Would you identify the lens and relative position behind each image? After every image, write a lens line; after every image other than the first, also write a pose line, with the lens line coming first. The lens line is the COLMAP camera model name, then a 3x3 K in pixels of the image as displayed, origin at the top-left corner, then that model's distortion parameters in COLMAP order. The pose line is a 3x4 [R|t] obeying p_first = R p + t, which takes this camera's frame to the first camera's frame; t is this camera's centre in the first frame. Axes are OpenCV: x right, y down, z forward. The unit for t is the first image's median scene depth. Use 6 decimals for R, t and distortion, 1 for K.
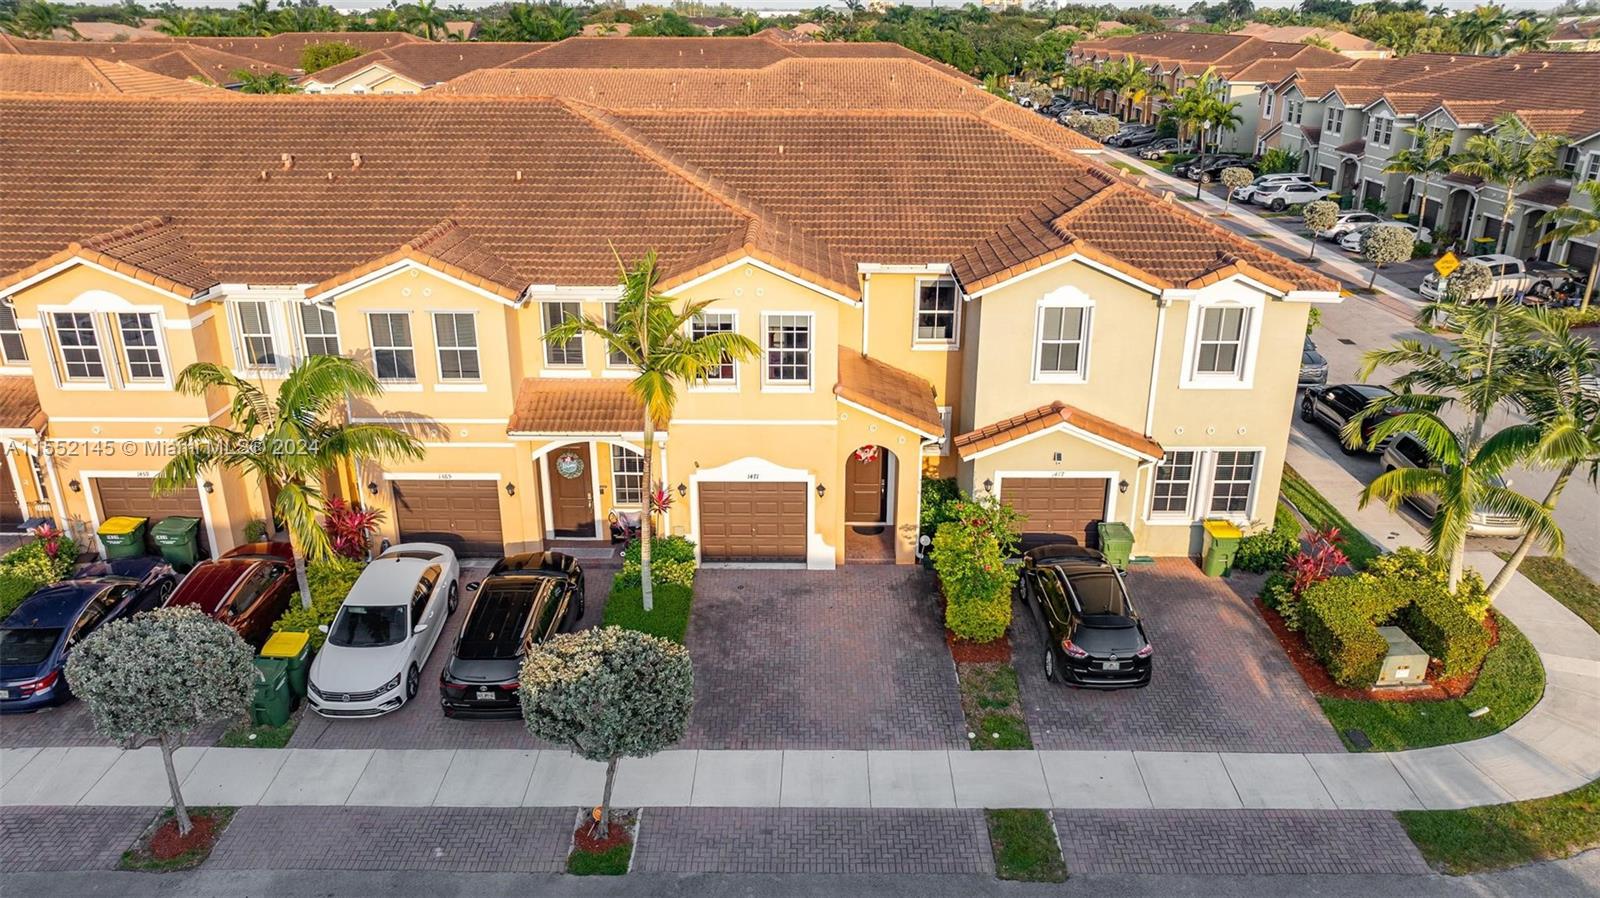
lens RADIAL K [[1115.3, 0, 800.0], [0, 1115.3, 449.0], [0, 0, 1]] dist [-0.014380, -0.002863]
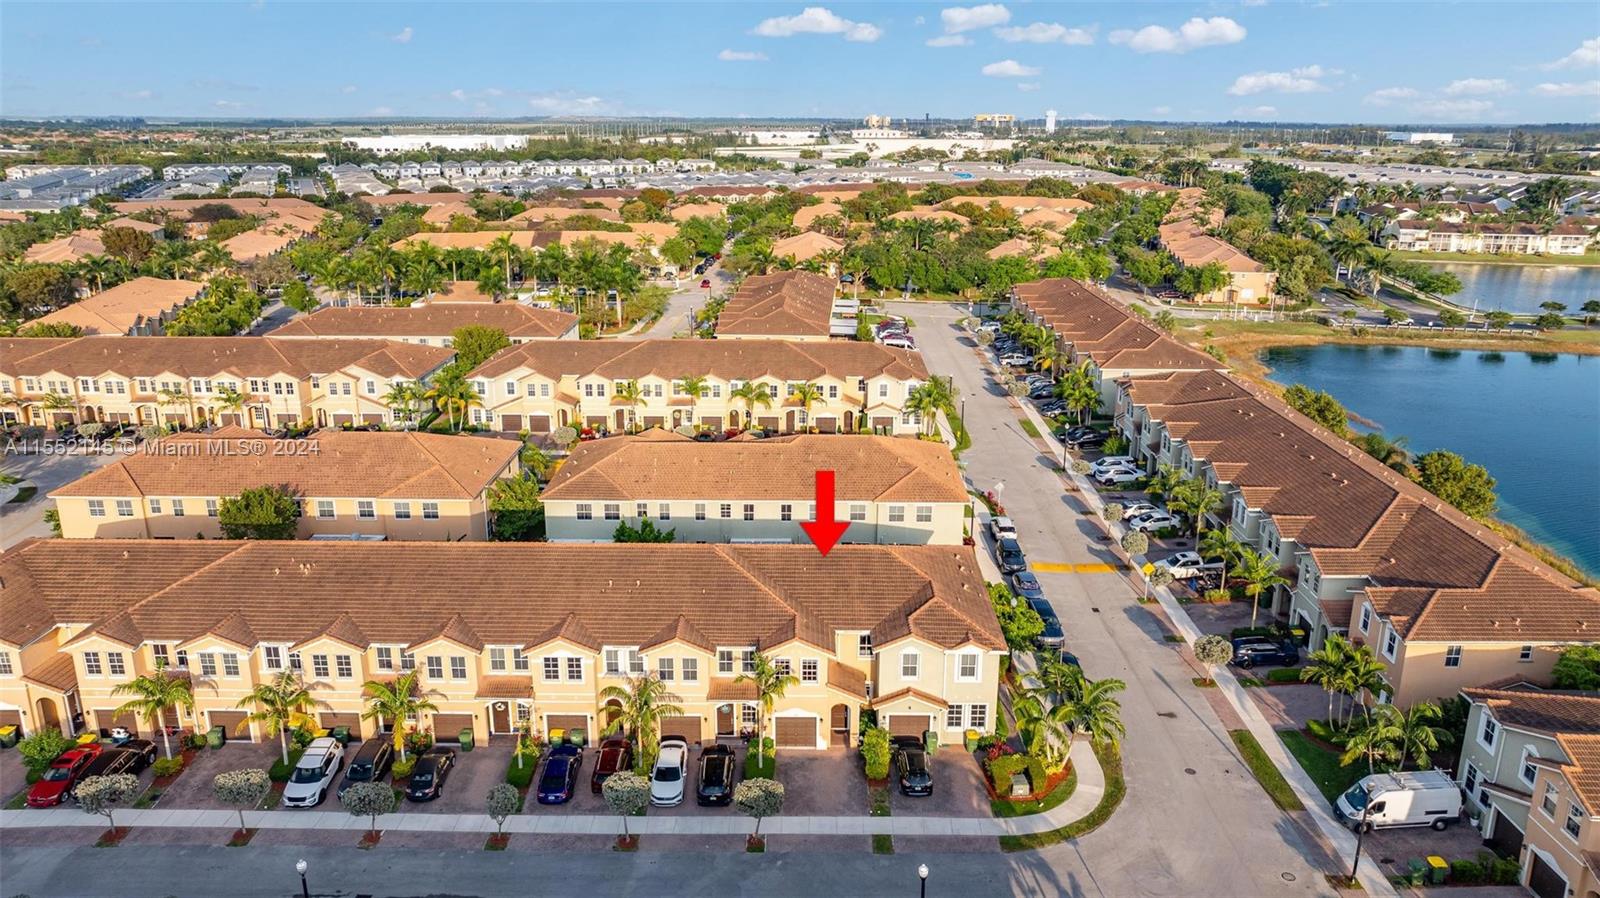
lens RADIAL K [[1115.3, 0, 800.0], [0, 1115.3, 449.0], [0, 0, 1]] dist [-0.014380, -0.002863]
pose [[1.000000, 0.000784, -0.000460, -0.033012], [-0.000820, 0.996448, -0.084201, -0.396297], [0.000393, 0.084202, 0.996449, -1.765753]]
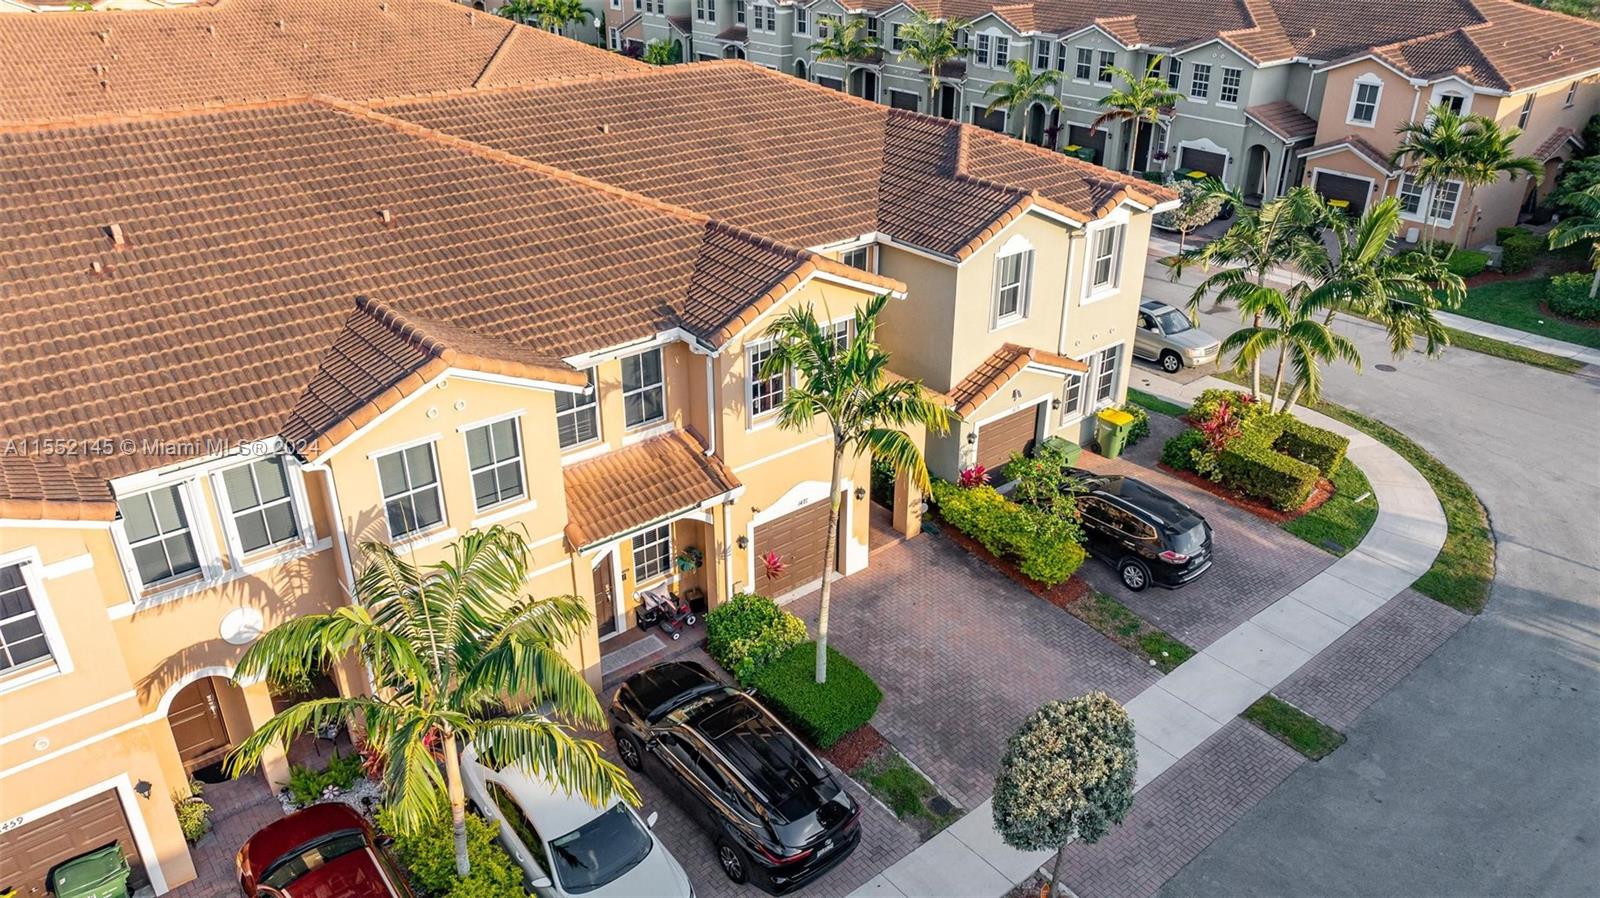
lens RADIAL K [[1115.3, 0, 800.0], [0, 1115.3, 449.0], [0, 0, 1]] dist [-0.014380, -0.002863]
pose [[0.767536, -0.291366, 0.570959, -0.564598], [0.232559, 0.956610, 0.175540, -0.181888], [-0.597331, -0.001952, 0.801992, 0.271852]]
